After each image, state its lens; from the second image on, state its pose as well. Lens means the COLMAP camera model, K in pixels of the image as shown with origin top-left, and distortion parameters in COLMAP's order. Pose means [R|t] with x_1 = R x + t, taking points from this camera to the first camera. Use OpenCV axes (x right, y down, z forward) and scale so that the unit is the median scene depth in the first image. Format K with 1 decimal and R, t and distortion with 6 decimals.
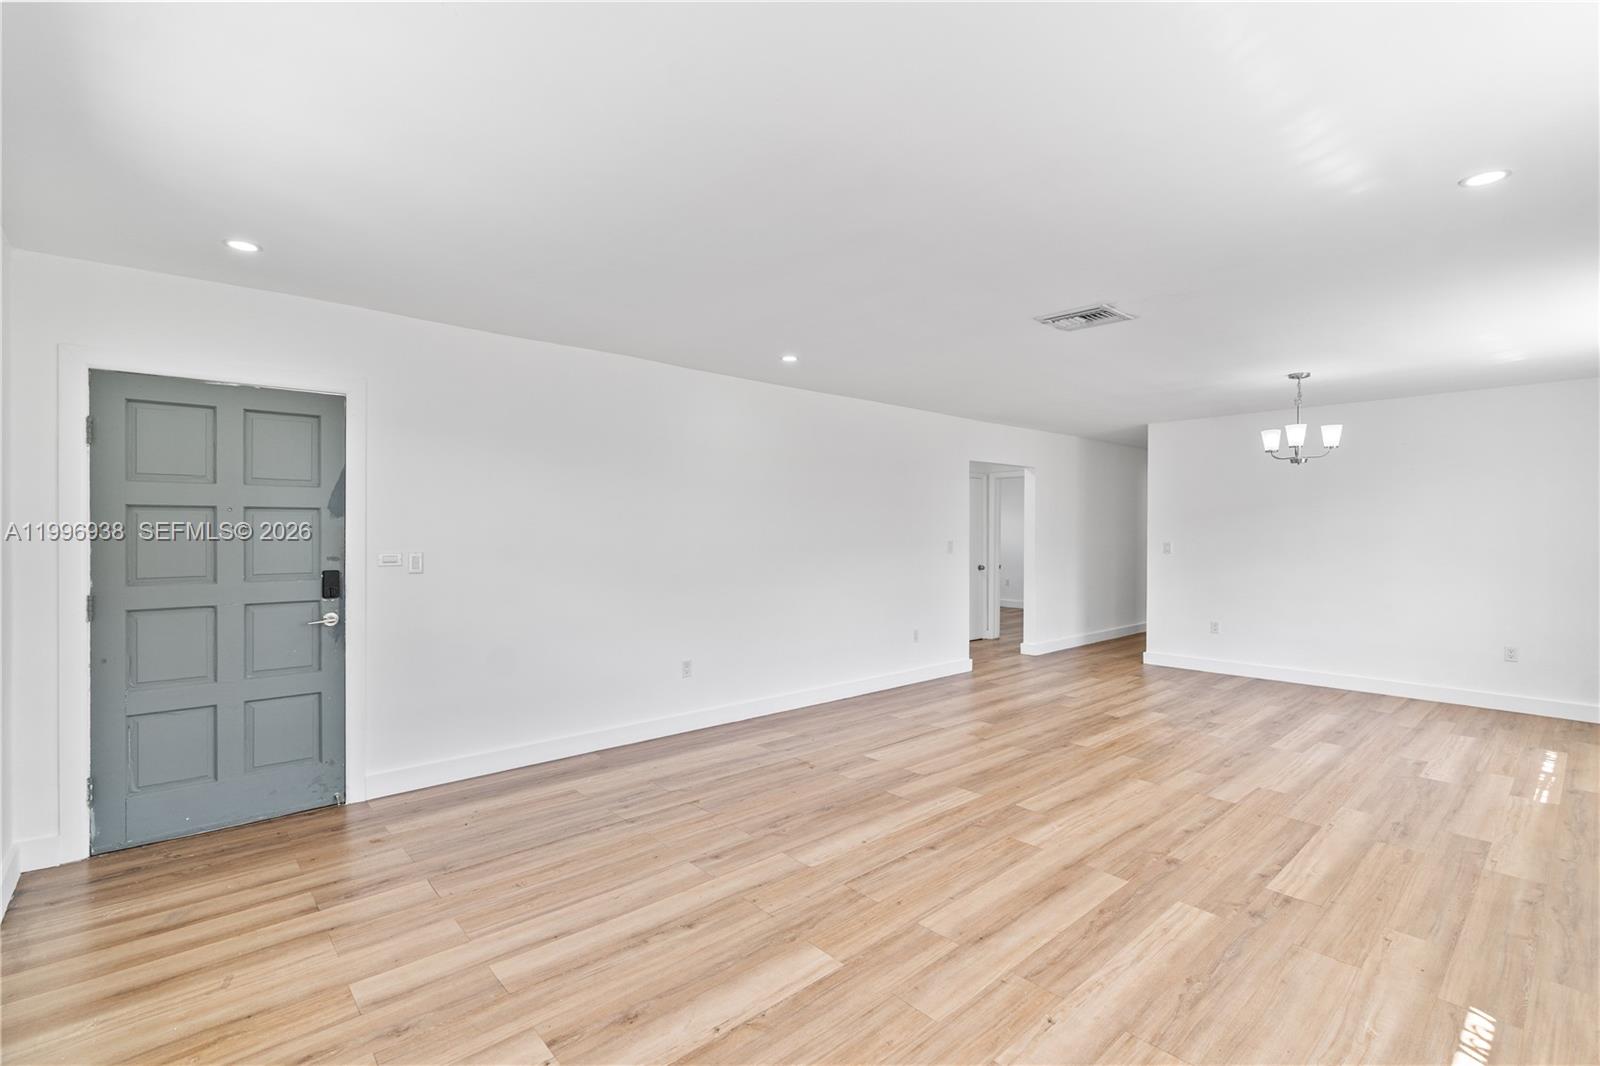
lens RADIAL K [[727.1, 0, 794.5], [0, 727.1, 530.4], [0, 0, 1]] dist [-0.009145, 0.003629]
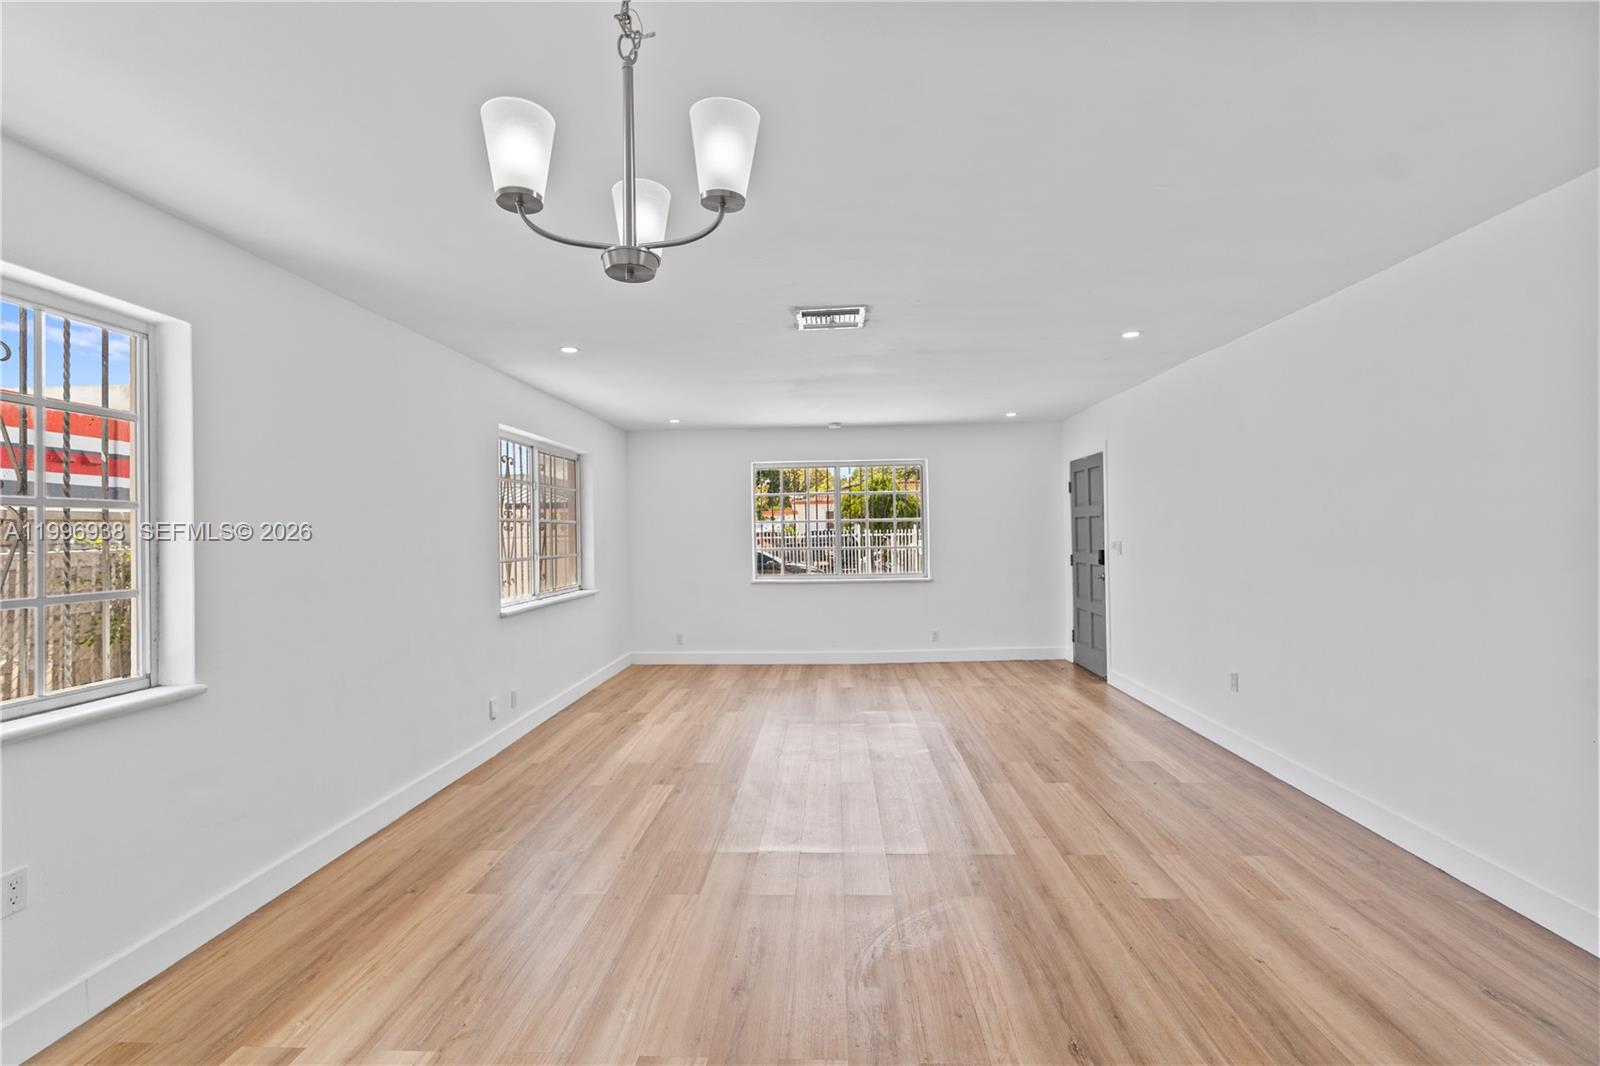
lens RADIAL K [[727.1, 0, 802.3], [0, 727.1, 519.6], [0, 0, 1]] dist [-0.009145, 0.003629]
pose [[-0.698901, -0.003309, -0.715211, 1.138149], [0.013501, 0.999750, -0.017817, 0.002223], [0.715091, -0.022108, -0.698681, 1.661990]]
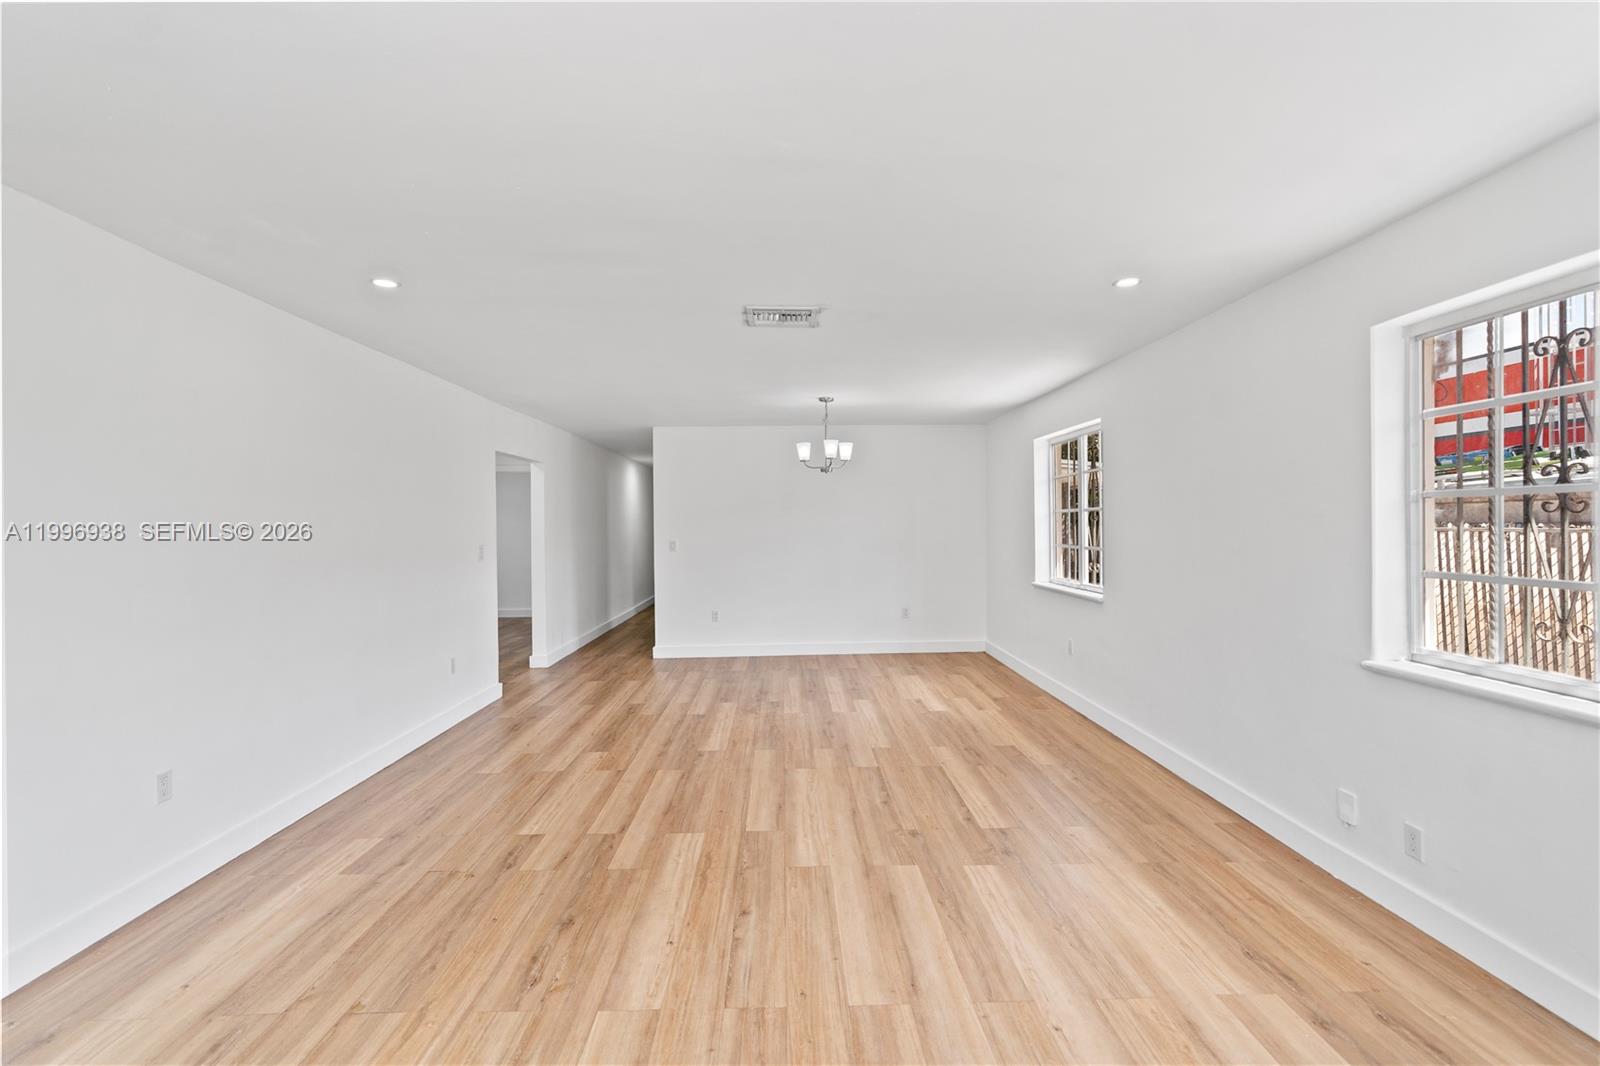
lens RADIAL K [[727.1, 0, 807.2], [0, 727.1, 520.2], [0, 0, 1]] dist [-0.009145, 0.003629]
pose [[0.641536, -0.004375, 0.767080, -0.342724], [0.012914, 0.999904, -0.005097, -0.009426], [-0.766984, 0.013176, 0.641531, 0.339468]]
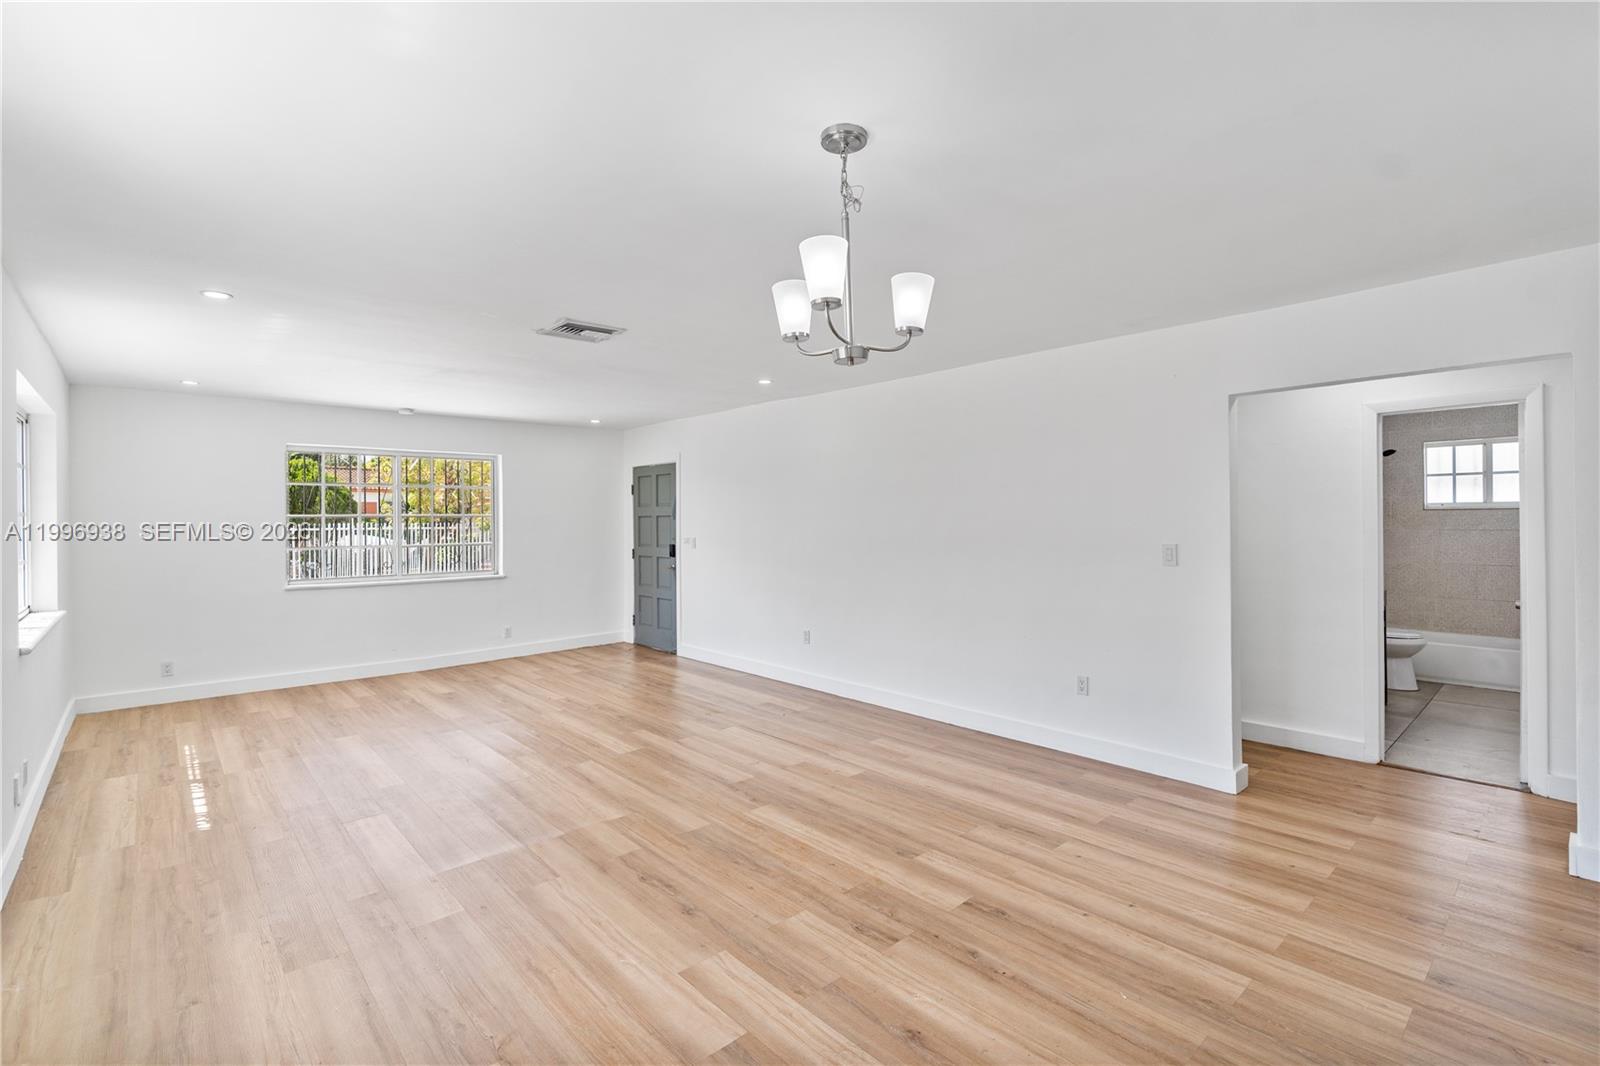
lens RADIAL K [[727.1, 0, 807.4], [0, 727.1, 516.4], [0, 0, 1]] dist [-0.009145, 0.003629]
pose [[0.012623, -0.005466, -0.999905, 1.473118], [0.004726, 0.999974, -0.005407, -0.013442], [0.999909, -0.004657, 0.012649, 1.316475]]
